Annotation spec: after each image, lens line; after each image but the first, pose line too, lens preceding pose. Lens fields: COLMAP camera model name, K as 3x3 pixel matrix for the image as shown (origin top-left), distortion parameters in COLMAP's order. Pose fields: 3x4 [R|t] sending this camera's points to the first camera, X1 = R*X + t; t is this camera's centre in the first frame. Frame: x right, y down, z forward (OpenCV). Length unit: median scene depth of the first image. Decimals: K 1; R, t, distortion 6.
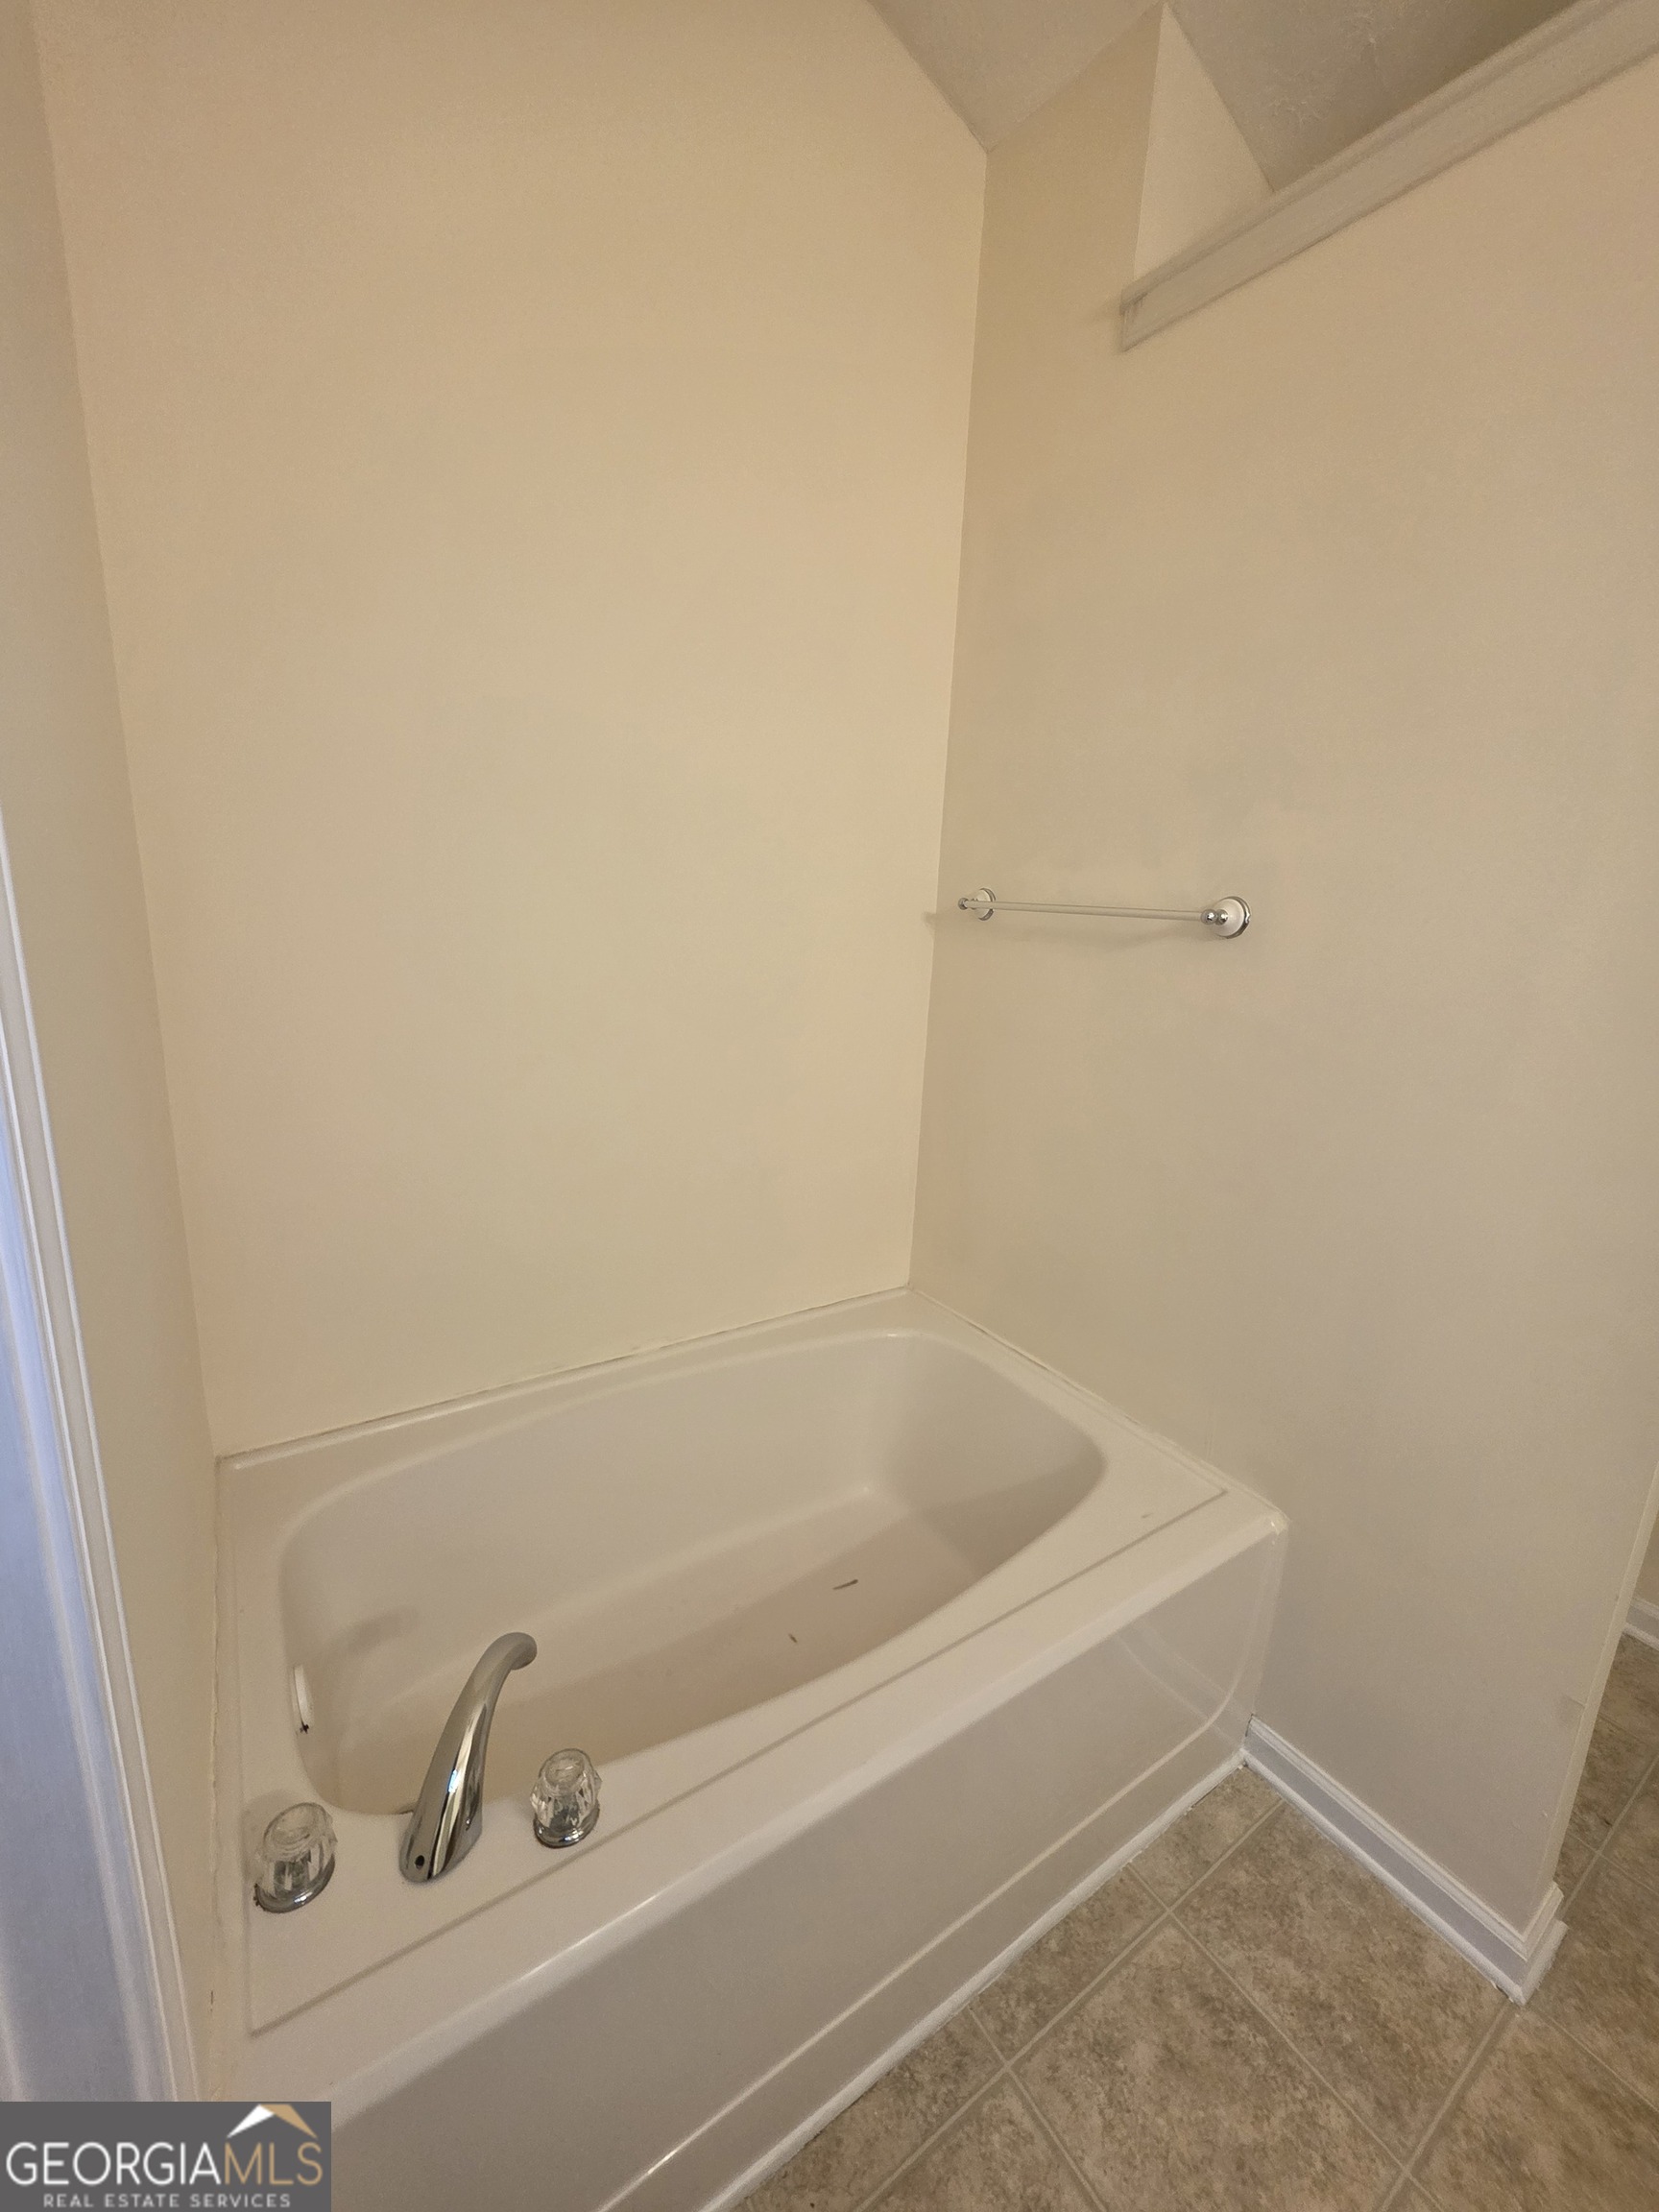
lens RADIAL K [[885.8, 0, 835.4], [0, 885.8, 1103.9], [0, 0, 1]] dist [-0.006081, 0.002269]
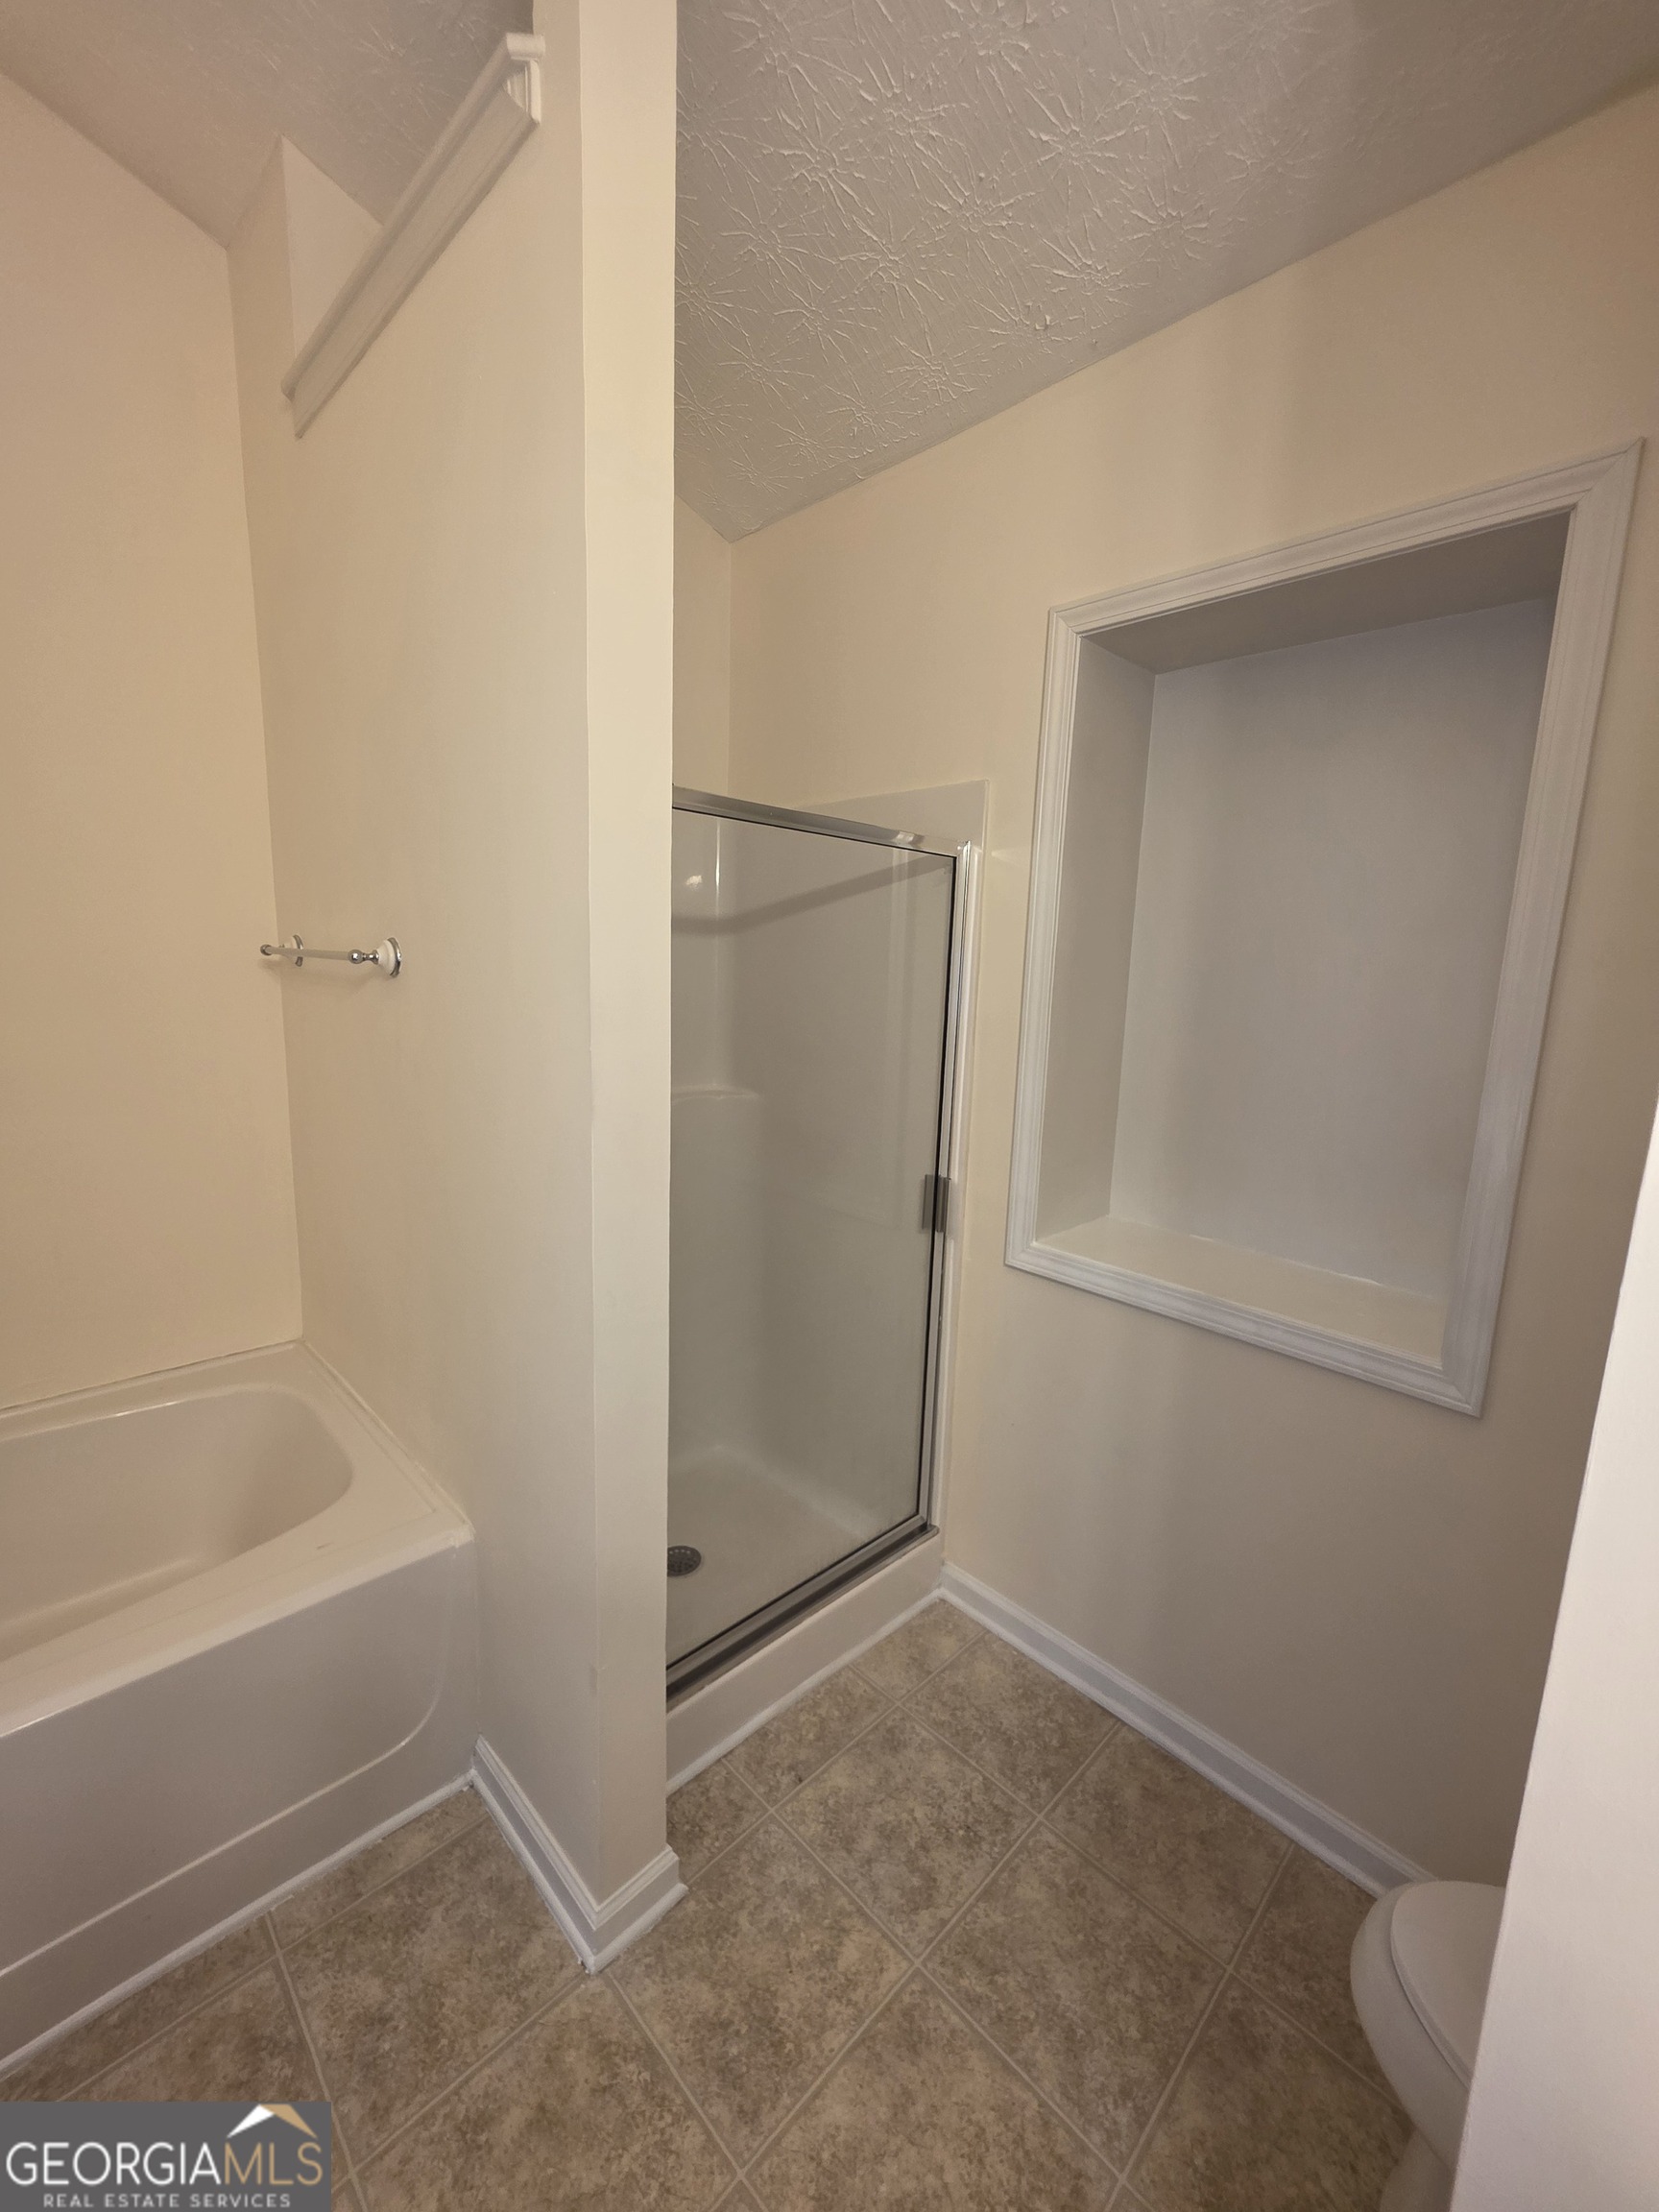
lens RADIAL K [[885.8, 0, 848.1], [0, 885.8, 1104.0], [0, 0, 1]] dist [-0.006081, 0.002269]
pose [[0.980427, -0.038144, 0.193152, 0.589911], [0.051392, 0.996623, -0.064049, 0.047790], [-0.190056, 0.072722, 0.979076, -0.103304]]
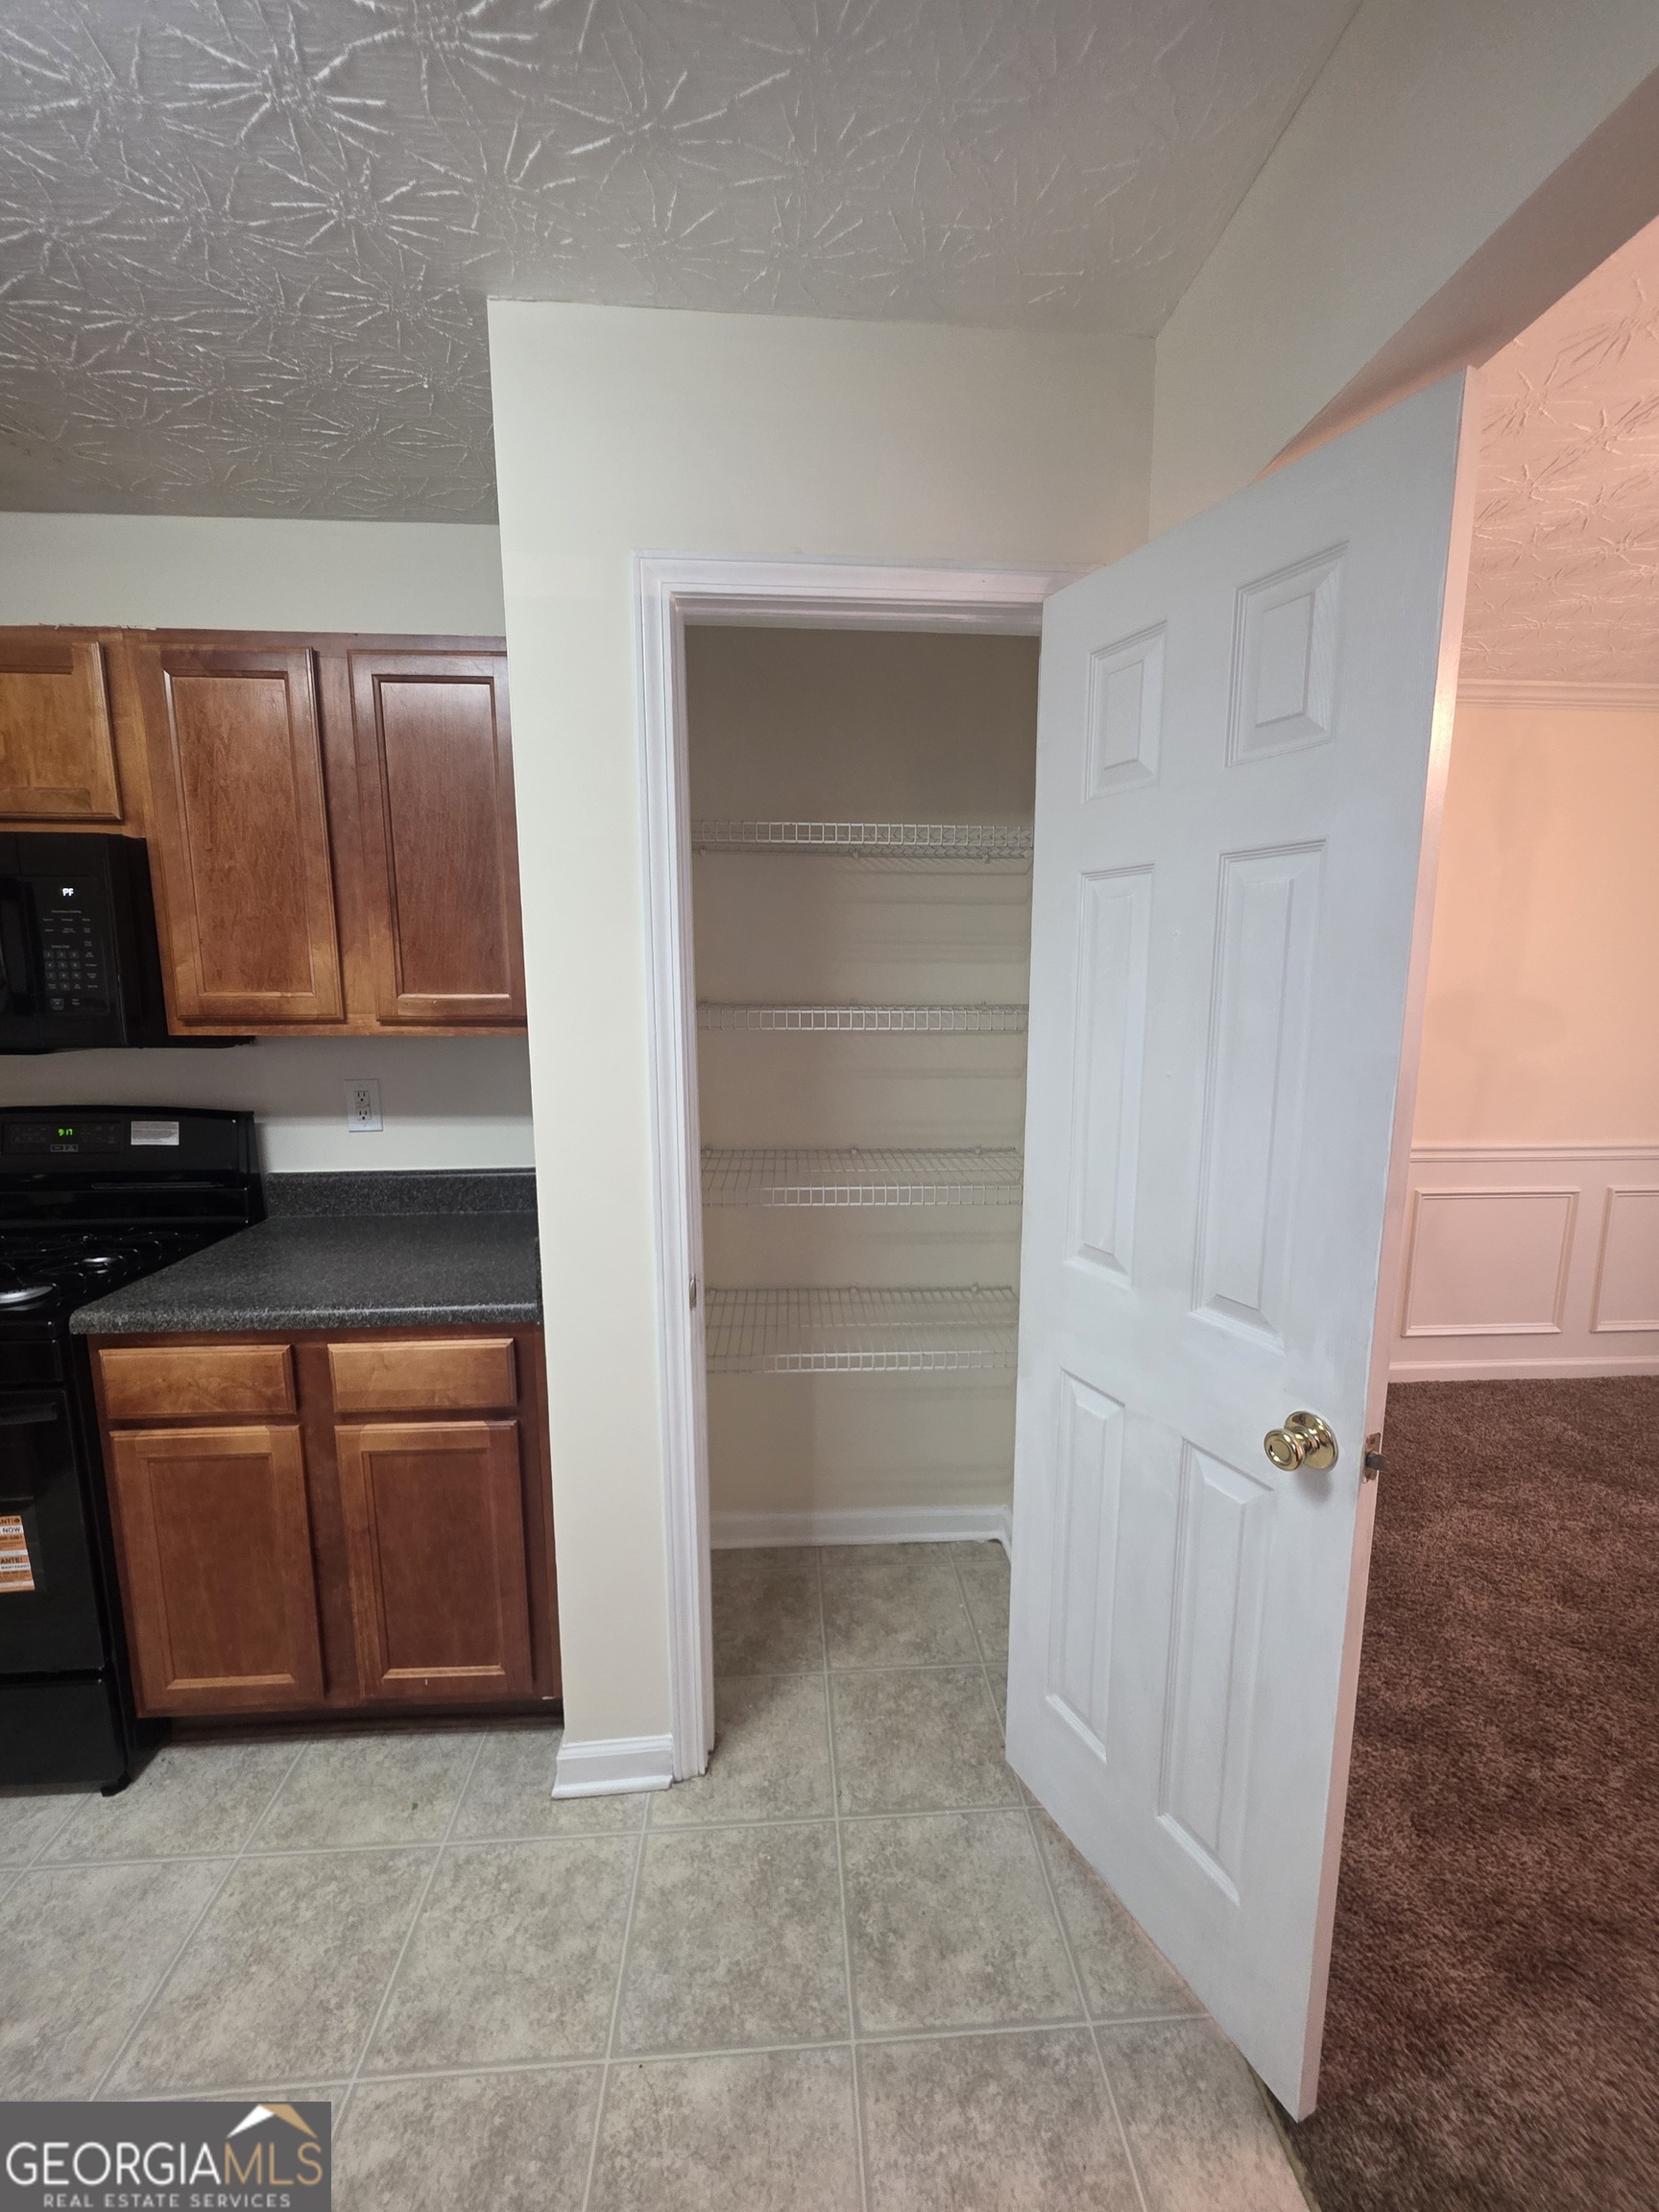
lens RADIAL K [[885.8, 0, 837.1], [0, 885.8, 1105.4], [0, 0, 1]] dist [-0.006081, 0.002269]
pose [[-0.859598, -0.130125, 0.494124, 0.049200], [0.069786, 0.928072, 0.365805, -0.277650], [-0.506183, 0.348928, -0.788688, 1.127430]]
